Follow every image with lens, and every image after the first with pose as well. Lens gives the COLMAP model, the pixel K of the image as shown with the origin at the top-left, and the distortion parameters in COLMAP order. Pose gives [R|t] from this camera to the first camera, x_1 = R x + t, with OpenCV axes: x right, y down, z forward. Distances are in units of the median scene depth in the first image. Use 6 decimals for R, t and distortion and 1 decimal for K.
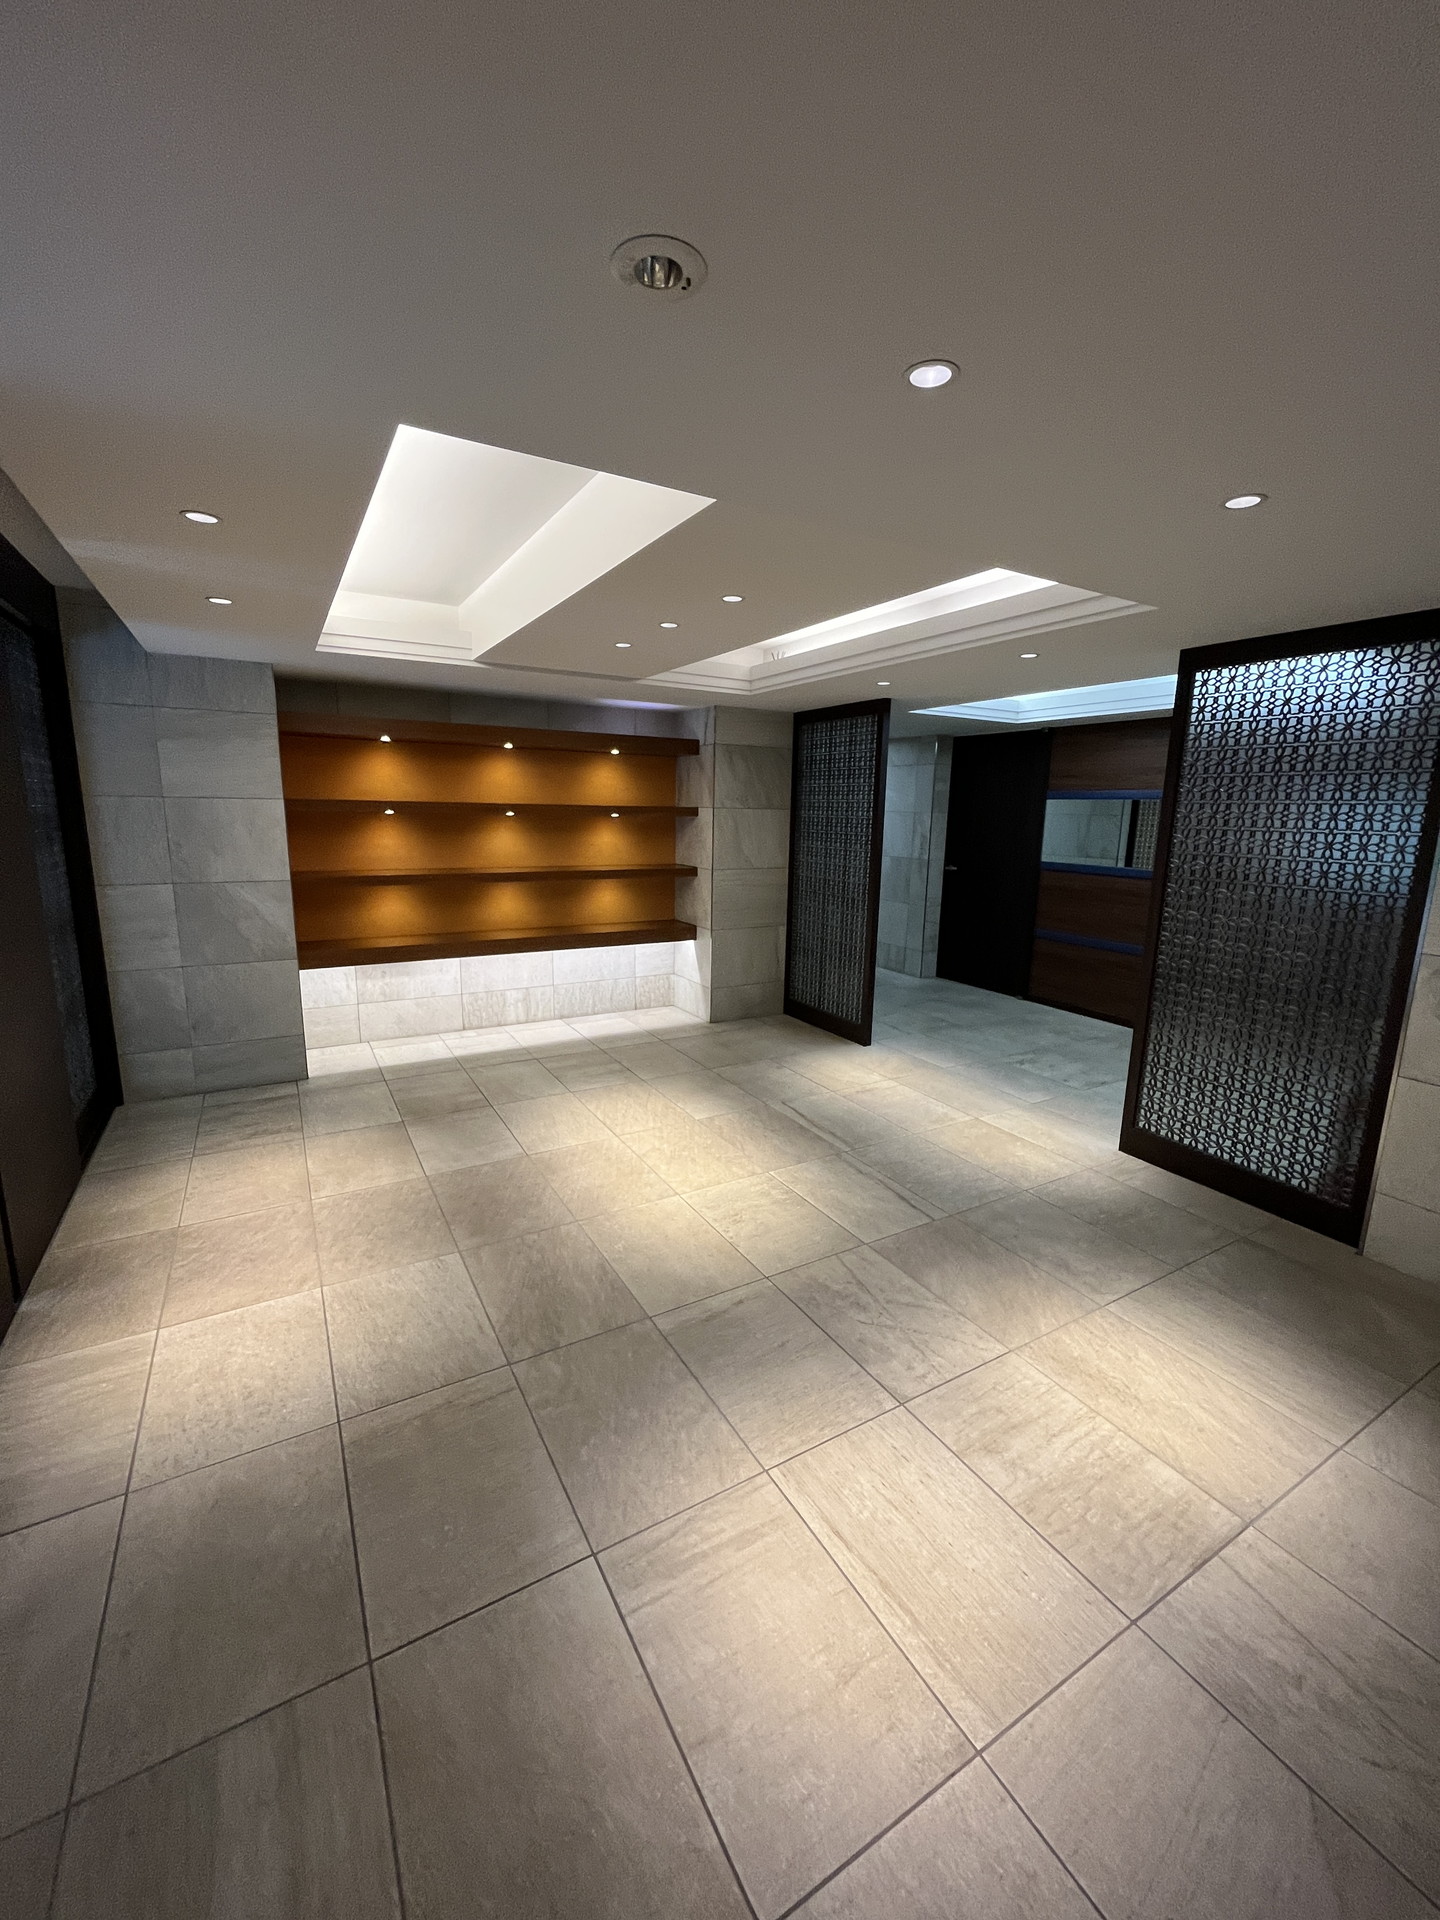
lens RADIAL K [[779.8, 0, 726.2], [0, 779.8, 958.9], [0, 0, 1]] dist [-0.001679, -0.000151]
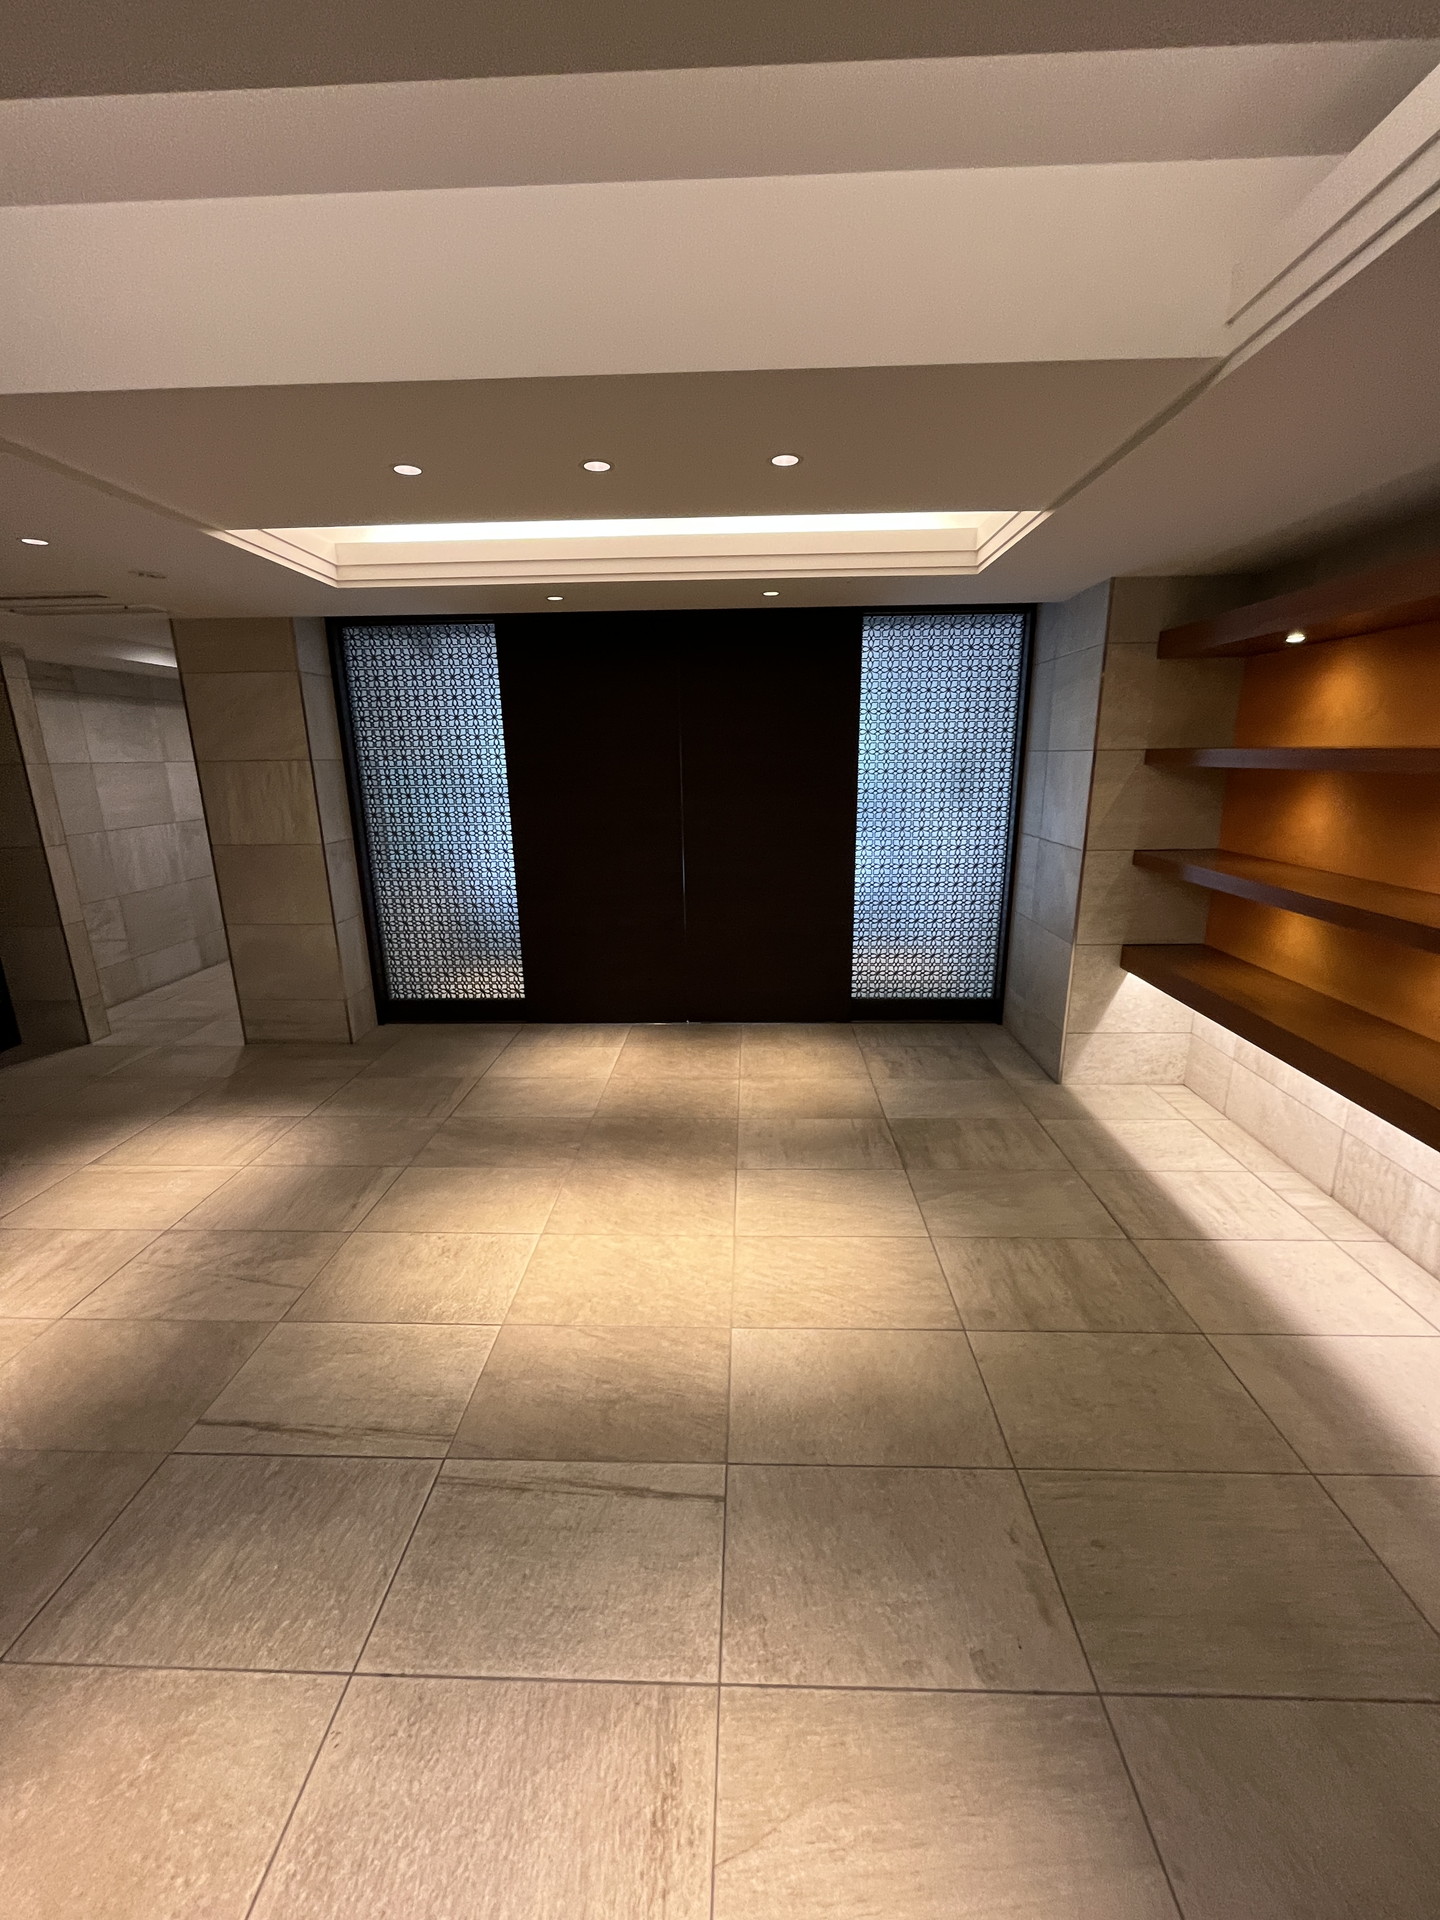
lens RADIAL K [[779.8, 0, 726.2], [0, 779.8, 958.9], [0, 0, 1]] dist [-0.001679, -0.000151]
pose [[-0.535368, 0.201913, -0.820129, 0.463470], [-0.159328, 0.929430, 0.332829, -0.281675], [0.829455, 0.308855, -0.465417, 1.483841]]
